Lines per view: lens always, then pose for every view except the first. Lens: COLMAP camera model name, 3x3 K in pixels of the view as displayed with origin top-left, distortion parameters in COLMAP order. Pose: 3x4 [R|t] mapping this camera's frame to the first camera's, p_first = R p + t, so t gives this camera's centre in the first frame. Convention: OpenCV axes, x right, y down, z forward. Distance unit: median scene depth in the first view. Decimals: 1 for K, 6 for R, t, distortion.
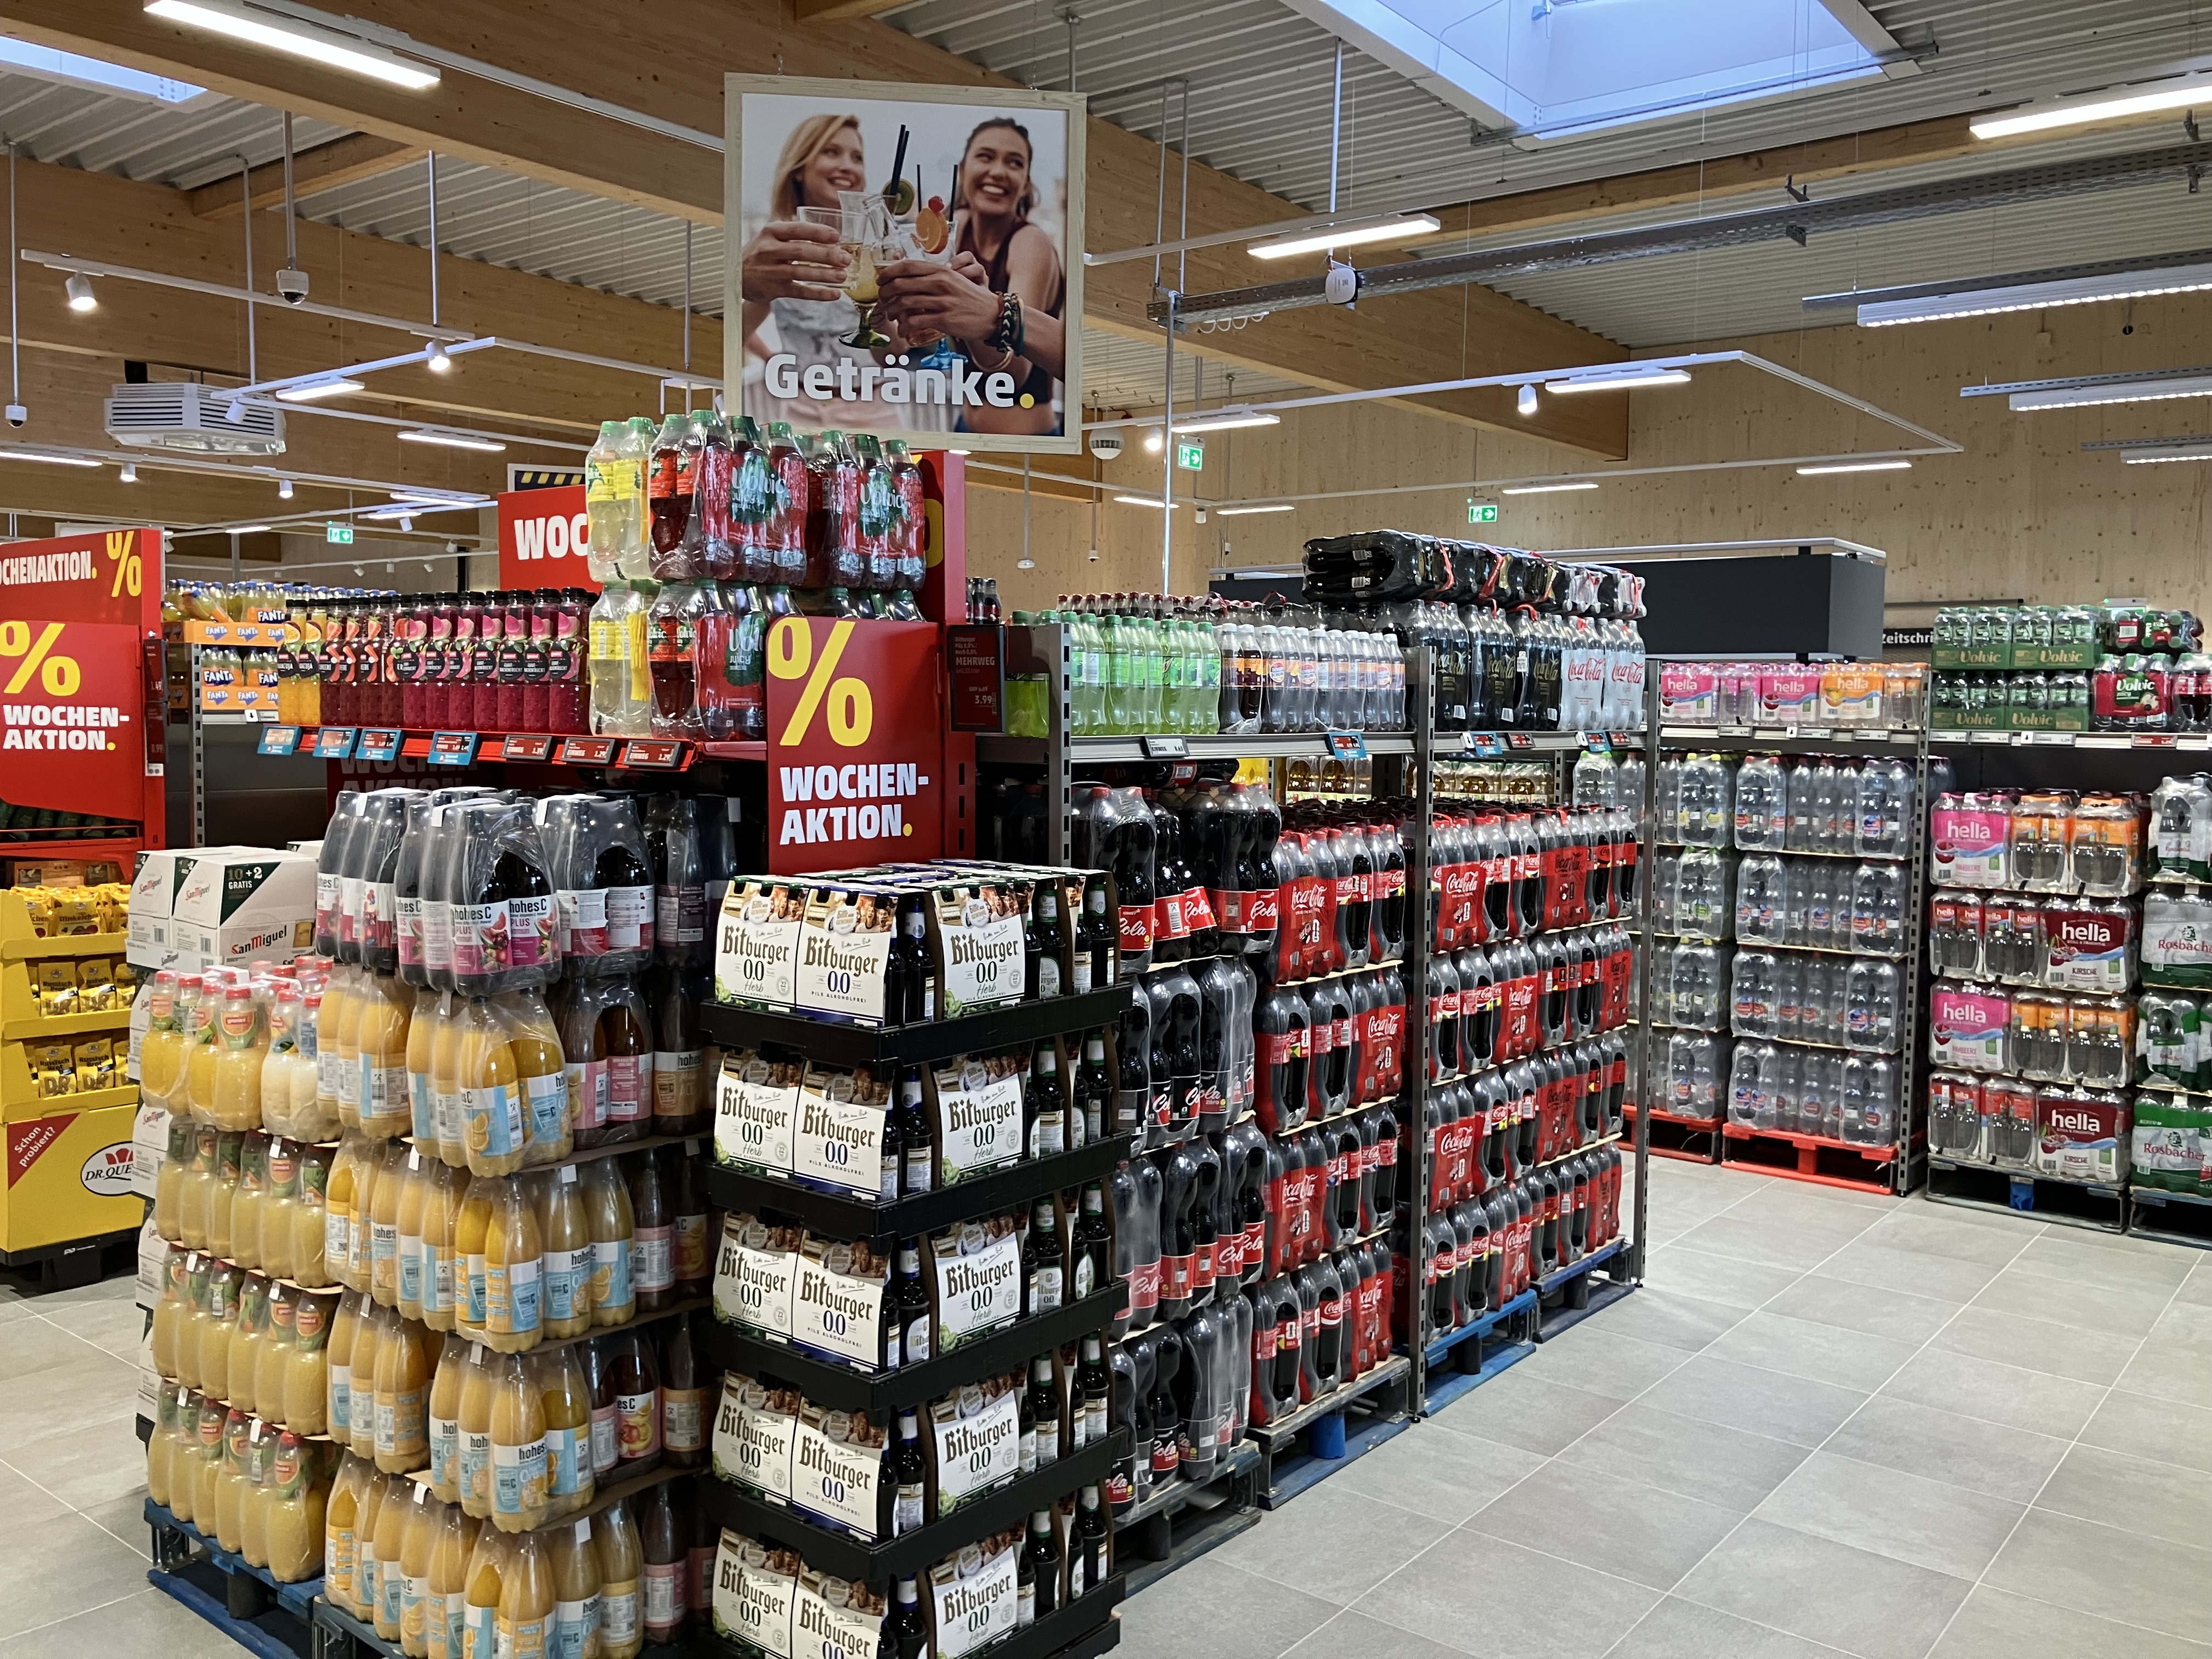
lens RADIAL K [[1820.8, 0, 1118.4], [0, 1820.8, 833.3], [0, 0, 1]] dist [0.032660, -0.032997]
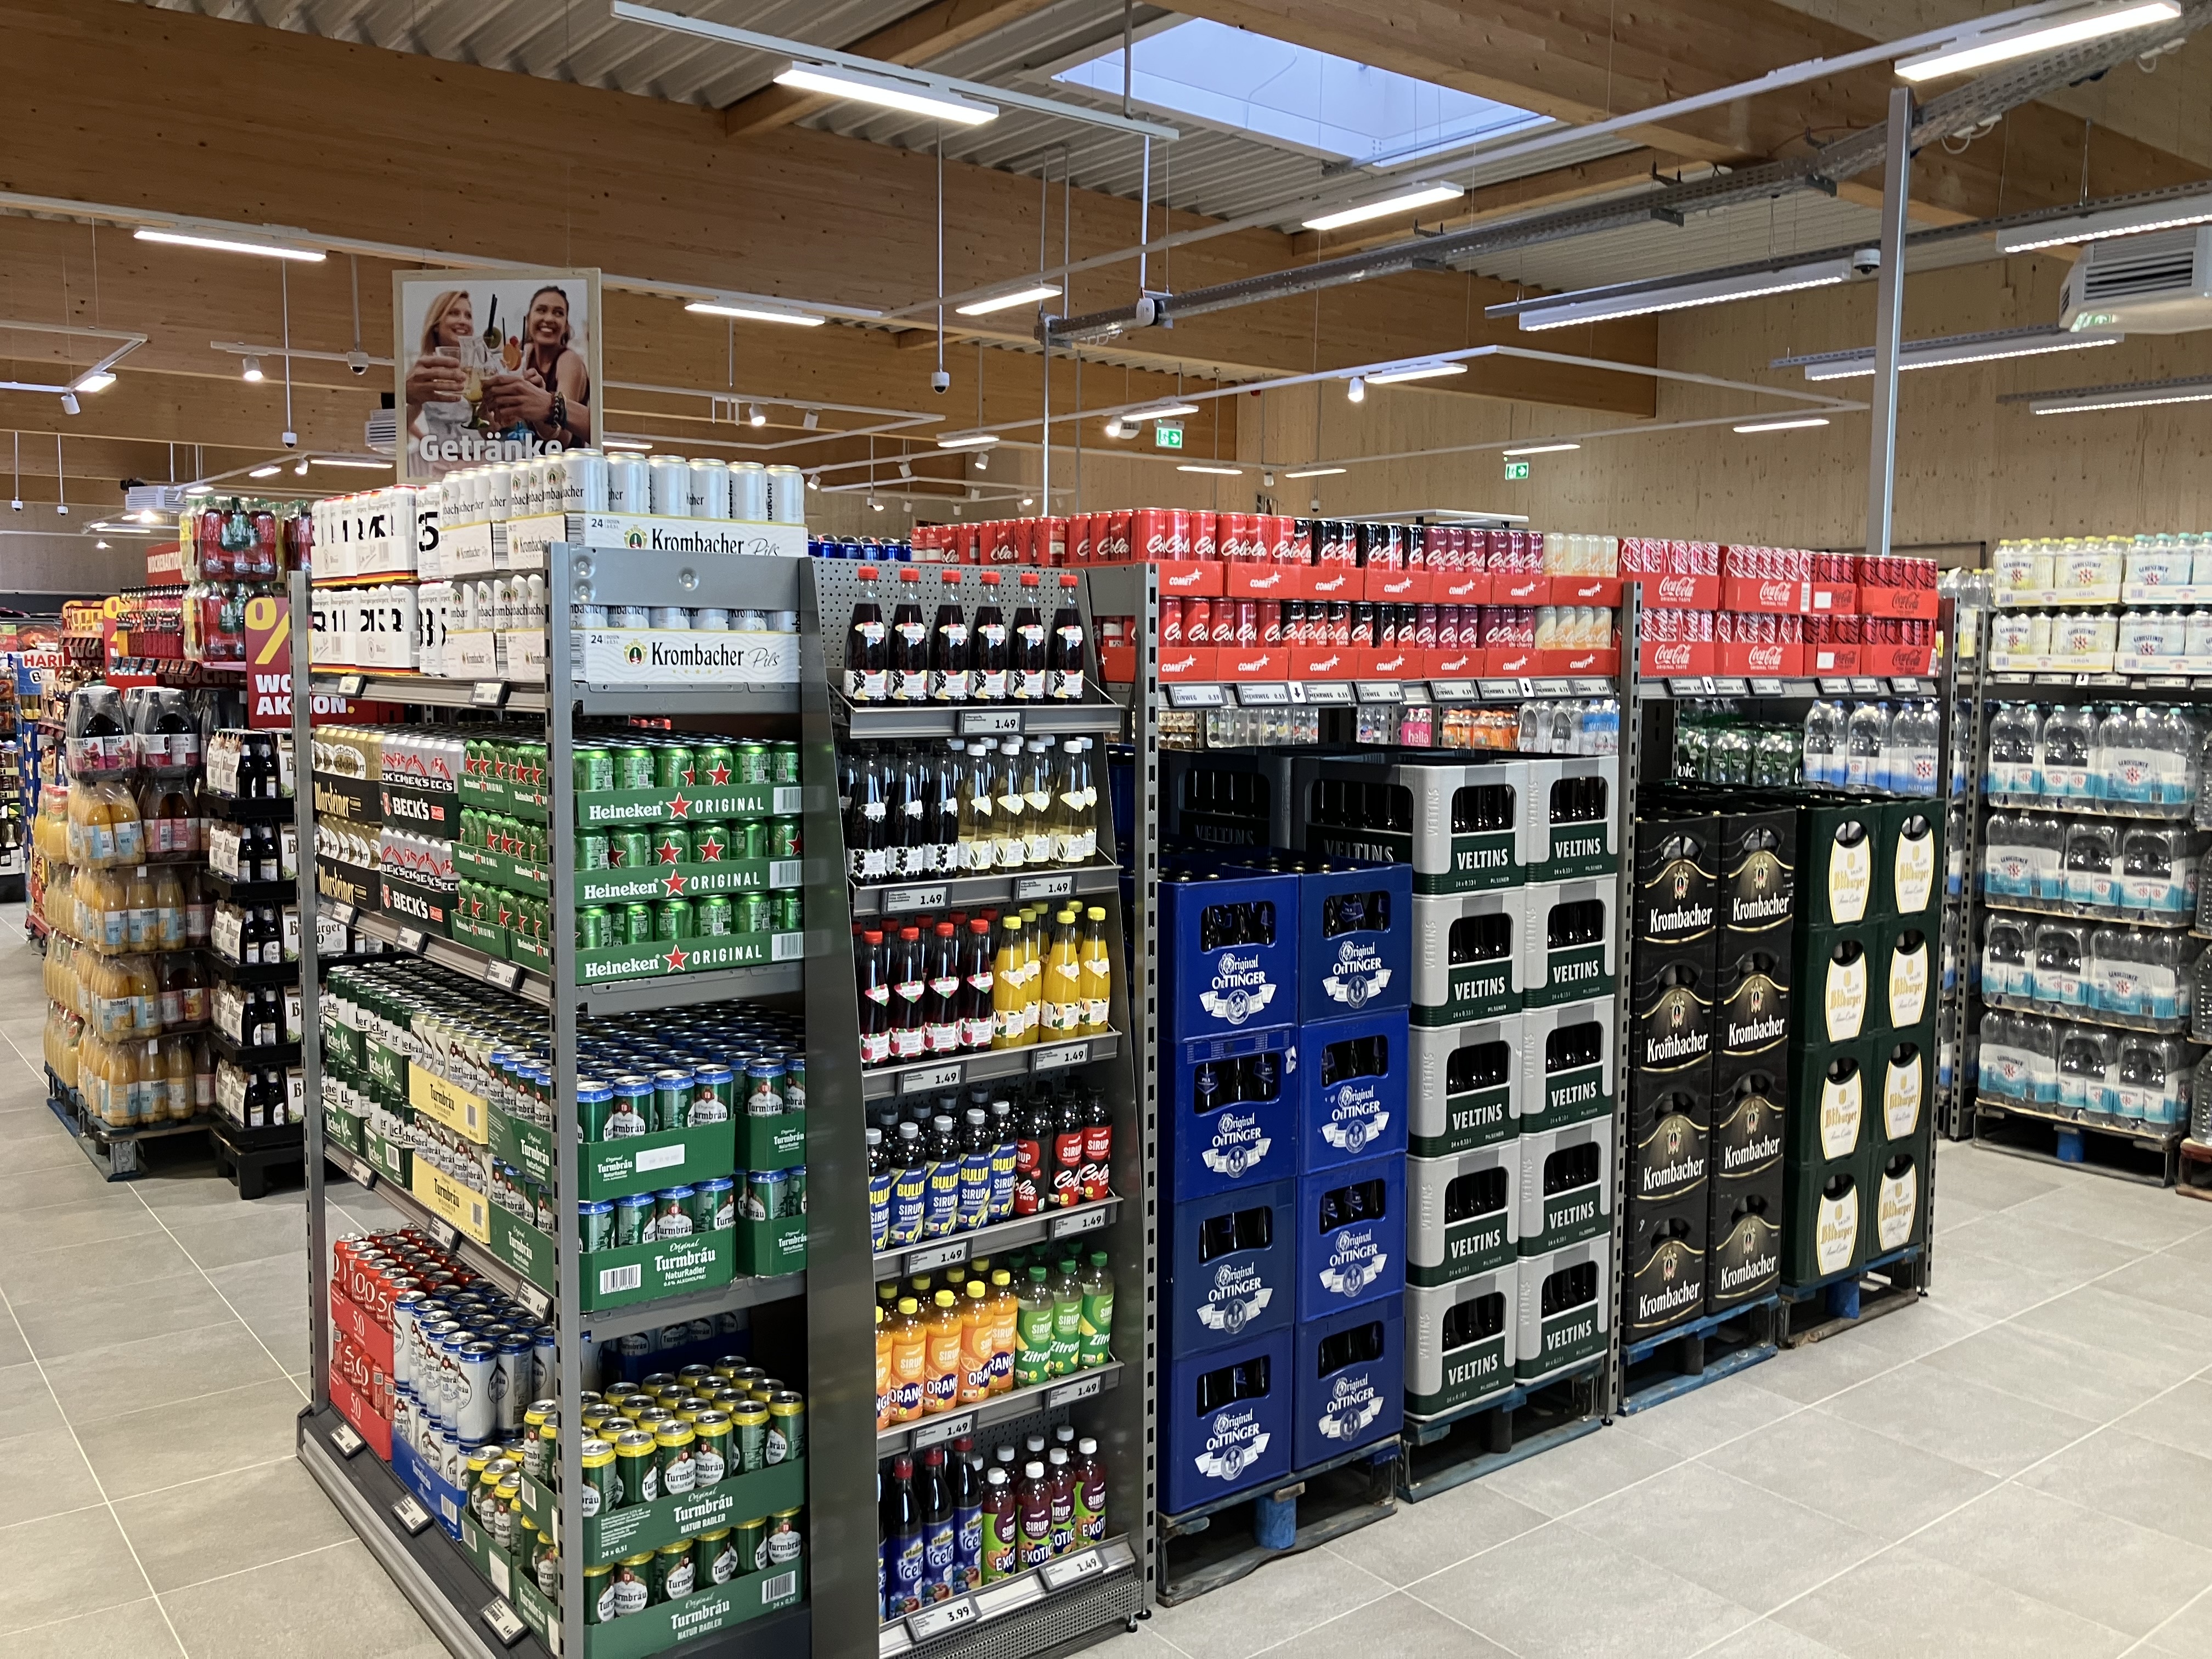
lens RADIAL K [[1820.8, 0, 1083.7], [0, 1820.8, 818.4], [0, 0, 1]] dist [0.032660, -0.032997]
pose [[0.970755, 0.016152, -0.239528, 0.804642], [-0.011186, 0.999694, 0.022079, 0.045273], [0.239811, -0.018754, 0.970638, -0.490168]]
